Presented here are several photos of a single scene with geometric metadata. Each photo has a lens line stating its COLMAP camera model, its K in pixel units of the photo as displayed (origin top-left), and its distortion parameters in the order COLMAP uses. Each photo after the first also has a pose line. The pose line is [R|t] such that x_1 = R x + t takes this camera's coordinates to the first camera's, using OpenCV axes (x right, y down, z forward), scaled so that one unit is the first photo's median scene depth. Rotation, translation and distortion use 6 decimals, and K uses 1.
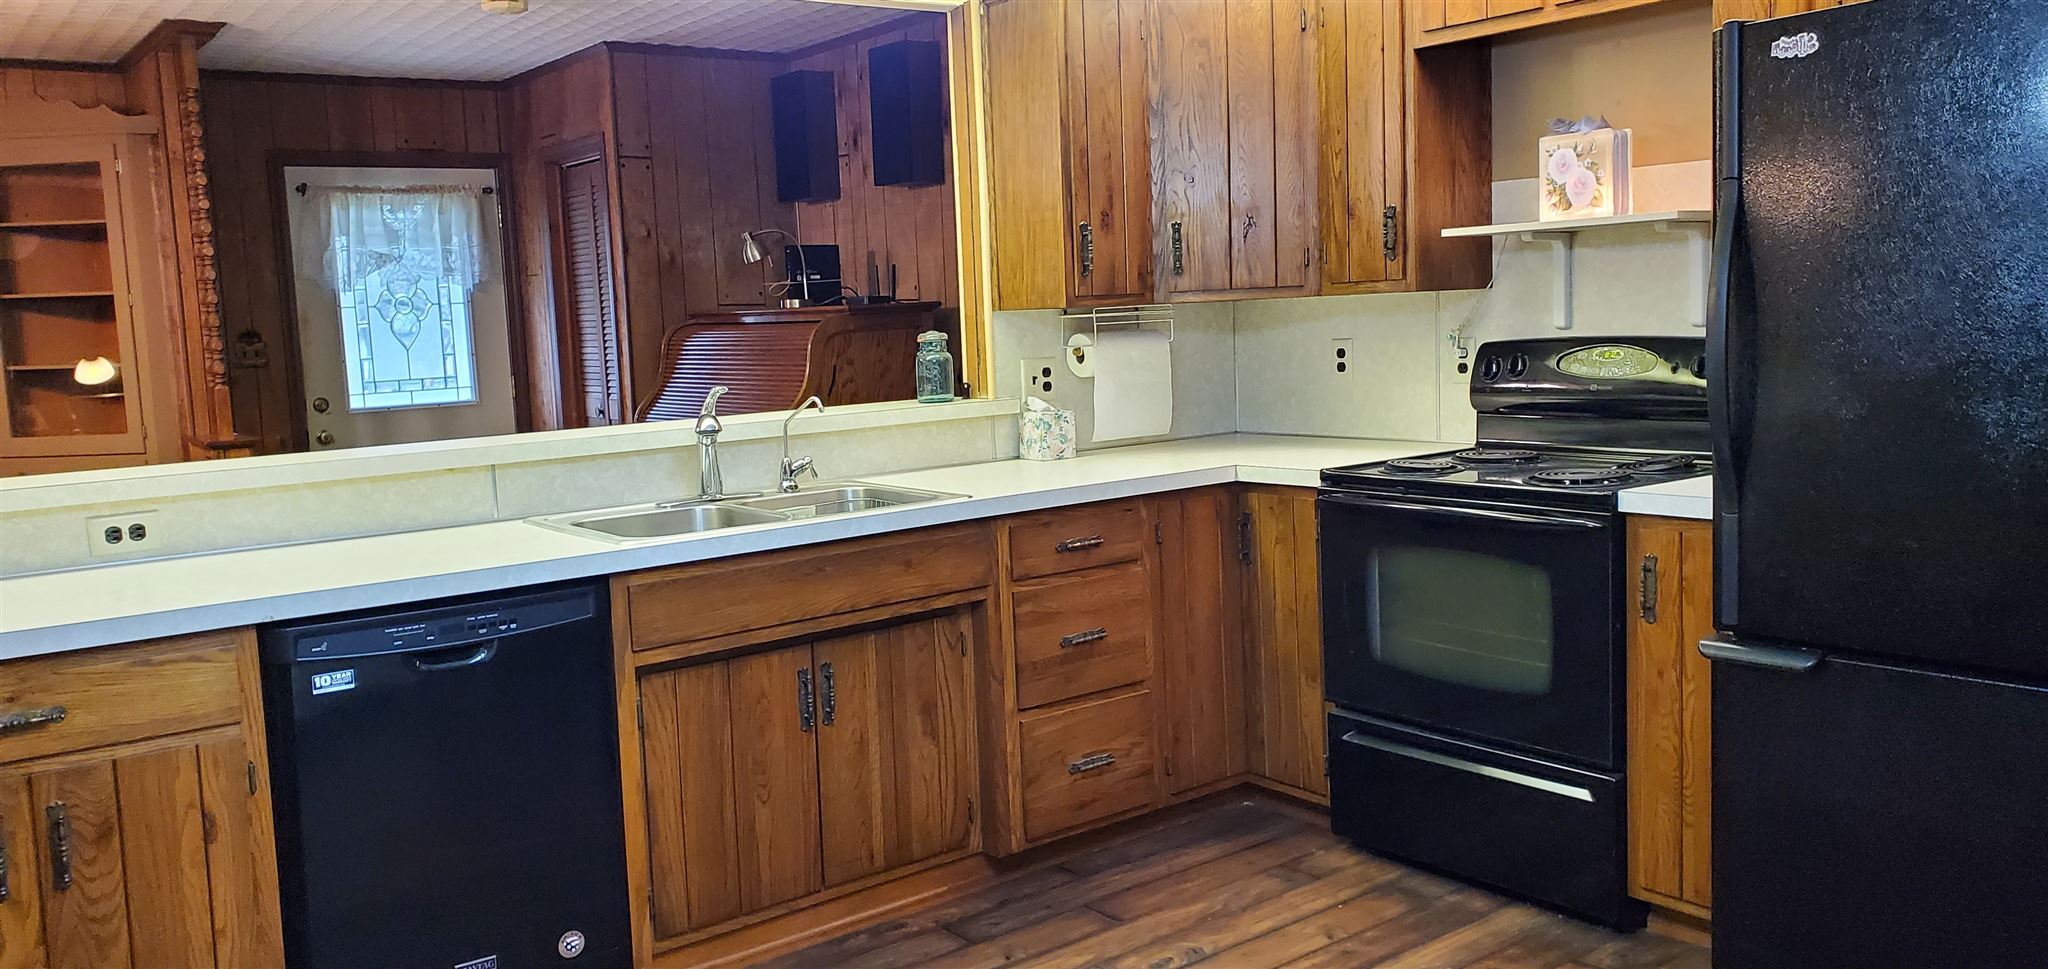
lens RADIAL K [[1581.3, 0, 1009.1], [0, 1581.3, 469.3], [0, 0, 1]] dist [0.063119, -0.092200]
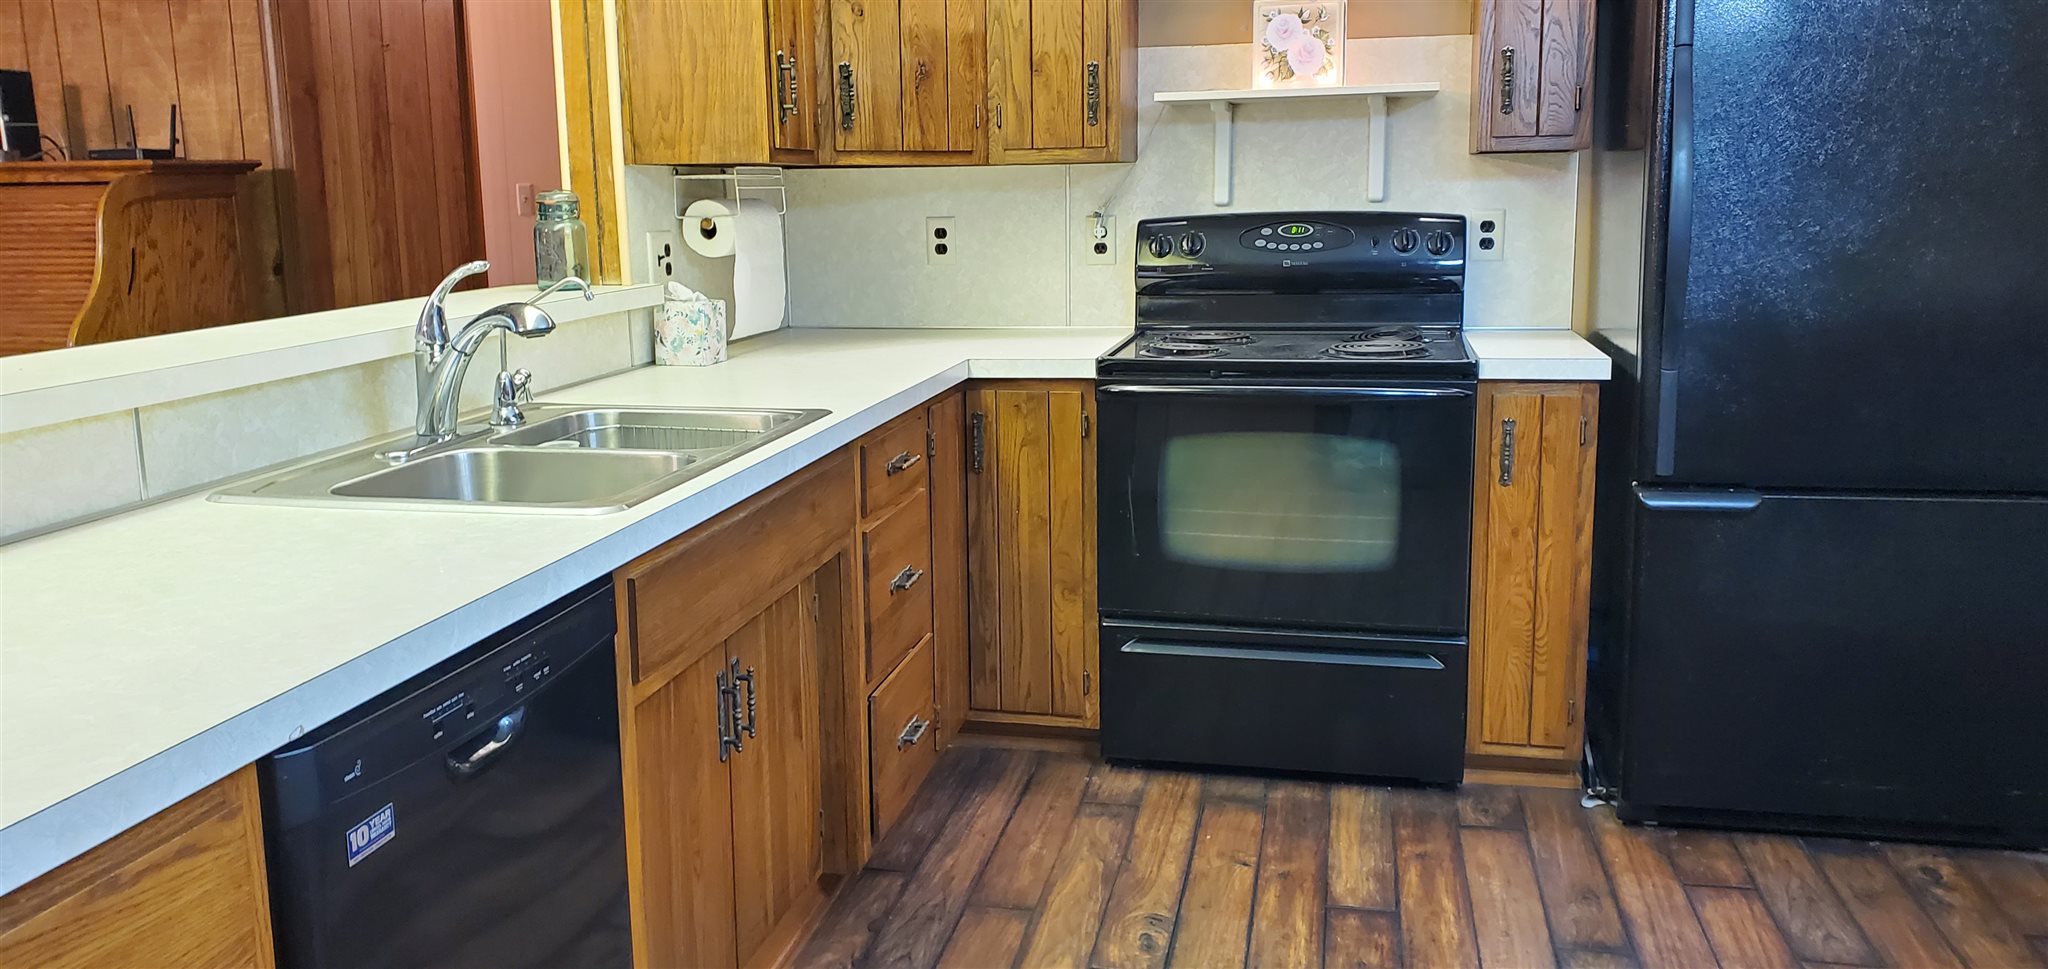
lens RADIAL K [[1581.3, 0, 1011.1], [0, 1581.3, 478.7], [0, 0, 1]] dist [0.063119, -0.092200]
pose [[0.760385, -0.089411, 0.643289, -0.427618], [0.050069, 0.995601, 0.079196, -0.004786], [-0.647540, -0.028010, 0.761517, 0.364683]]
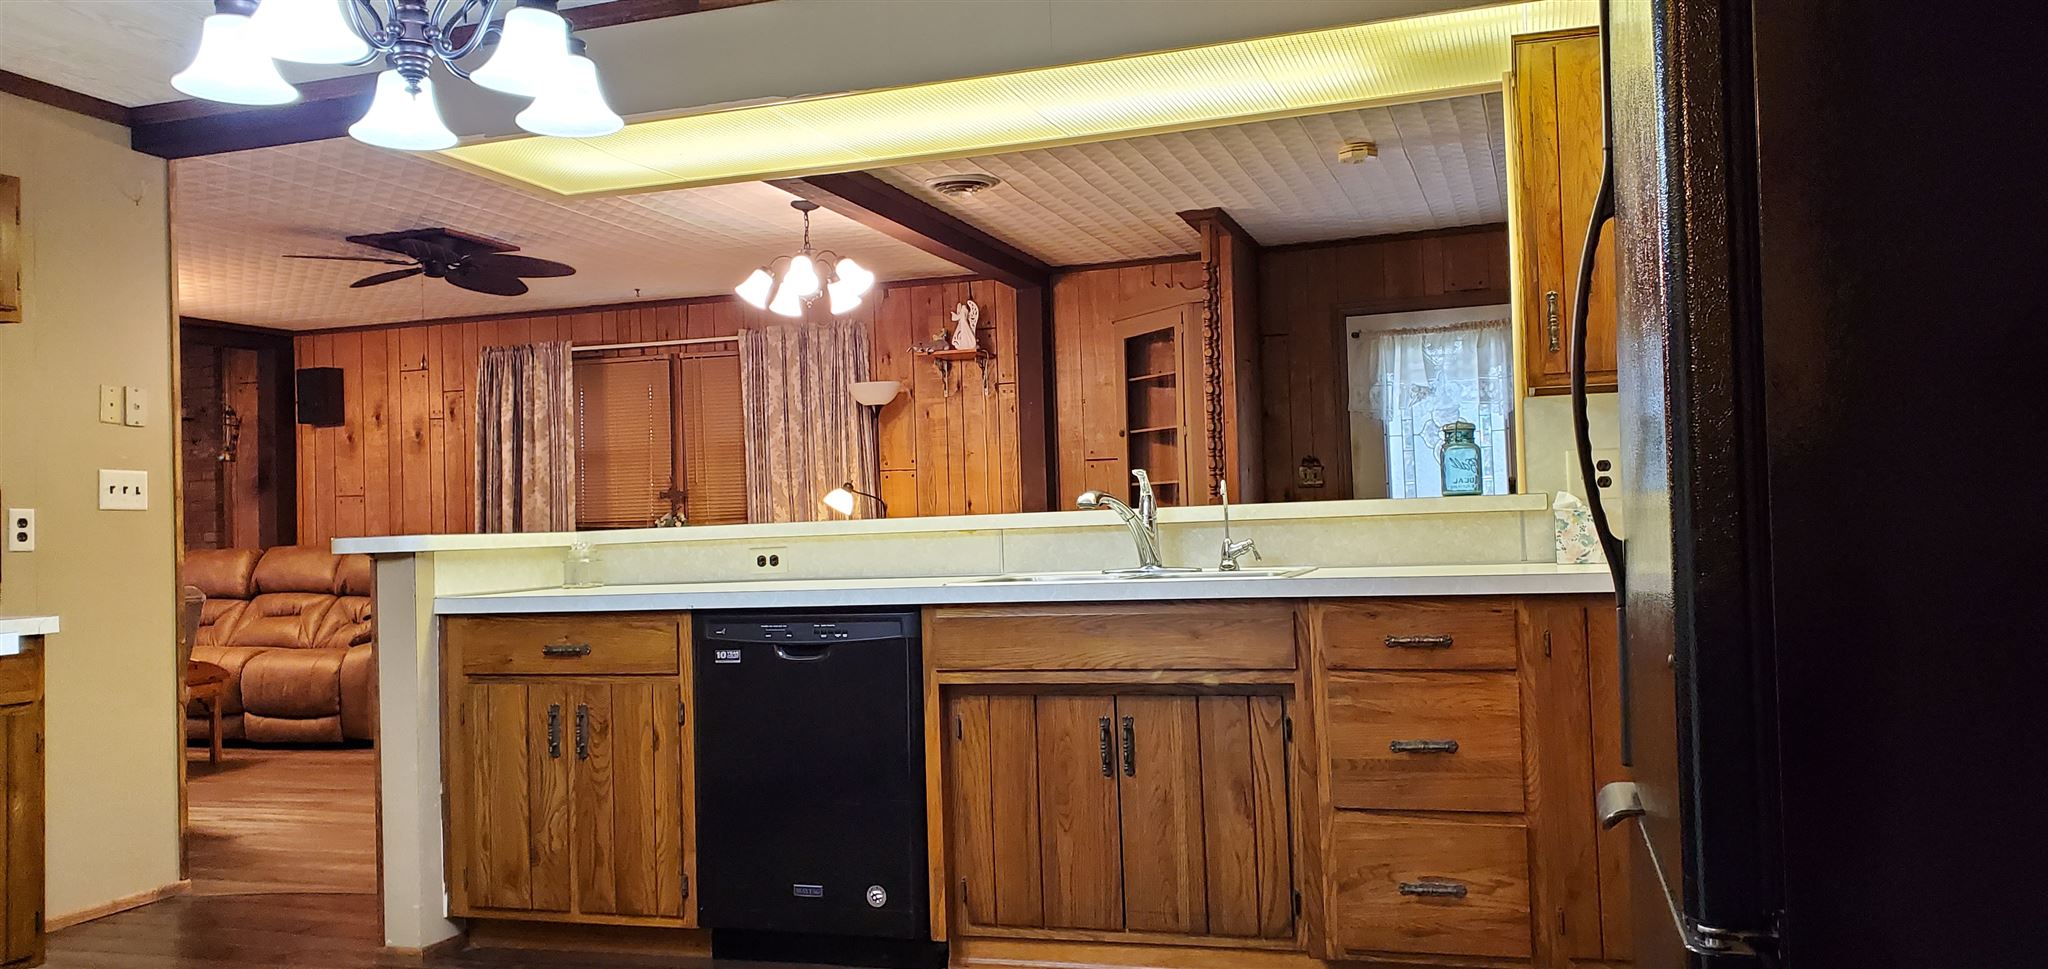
lens RADIAL K [[1581.3, 0, 1024.4], [0, 1581.3, 471.6], [0, 0, 1]] dist [0.063119, -0.092200]
pose [[0.573327, -0.003937, -0.819317, 0.675884], [-0.078366, 0.995140, -0.059620, 0.022385], [0.815570, 0.098389, 0.570232, 0.277752]]
